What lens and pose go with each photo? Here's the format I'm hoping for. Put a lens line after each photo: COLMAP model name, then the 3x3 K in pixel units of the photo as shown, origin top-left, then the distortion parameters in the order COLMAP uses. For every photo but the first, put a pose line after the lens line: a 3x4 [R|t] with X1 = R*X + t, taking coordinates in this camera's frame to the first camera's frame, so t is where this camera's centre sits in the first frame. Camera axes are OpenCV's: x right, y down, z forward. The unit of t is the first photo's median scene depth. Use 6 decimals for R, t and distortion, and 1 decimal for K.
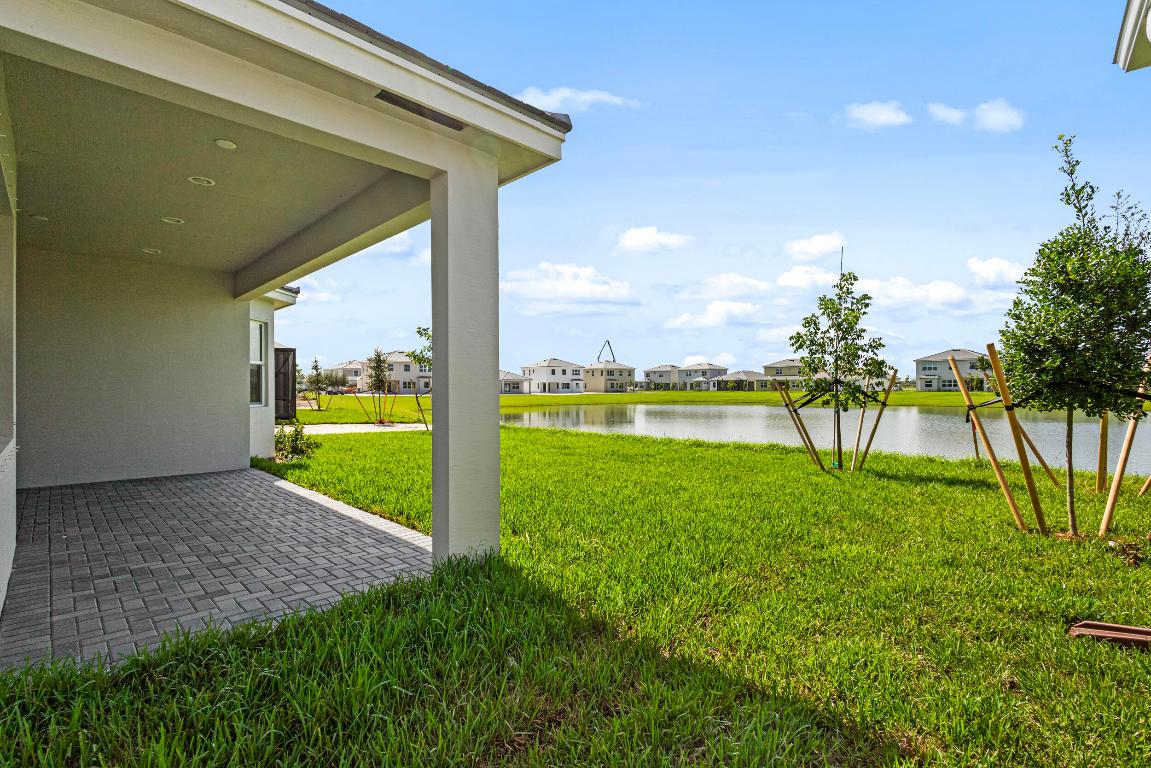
lens RADIAL K [[536.0, 0, 574.0], [0, 536.0, 388.4], [0, 0, 1]] dist [0.009198, -0.003104]
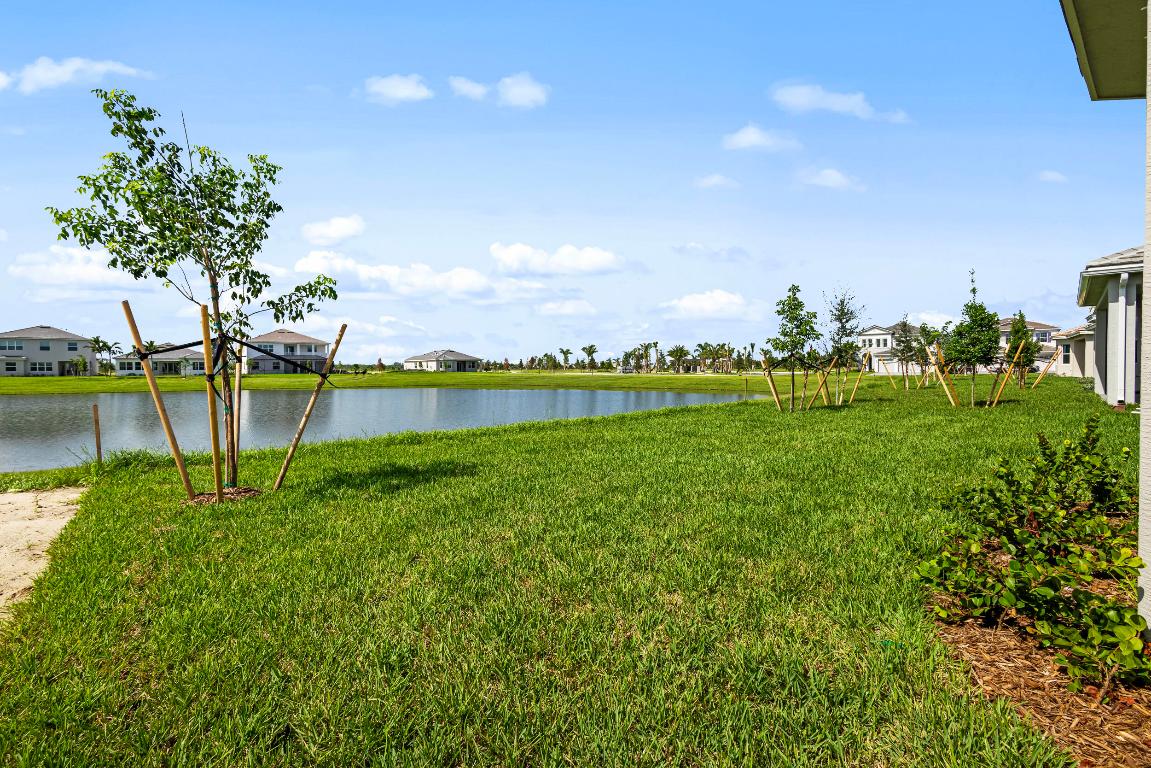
lens RADIAL K [[536.0, 0, 576.0], [0, 536.0, 378.3], [0, 0, 1]] dist [0.009198, -0.003104]
pose [[0.999975, 0.005614, -0.004215, 0.879191], [-0.005631, 0.999976, -0.003976, -0.006285], [0.004193, 0.003999, 0.999983, 0.074791]]
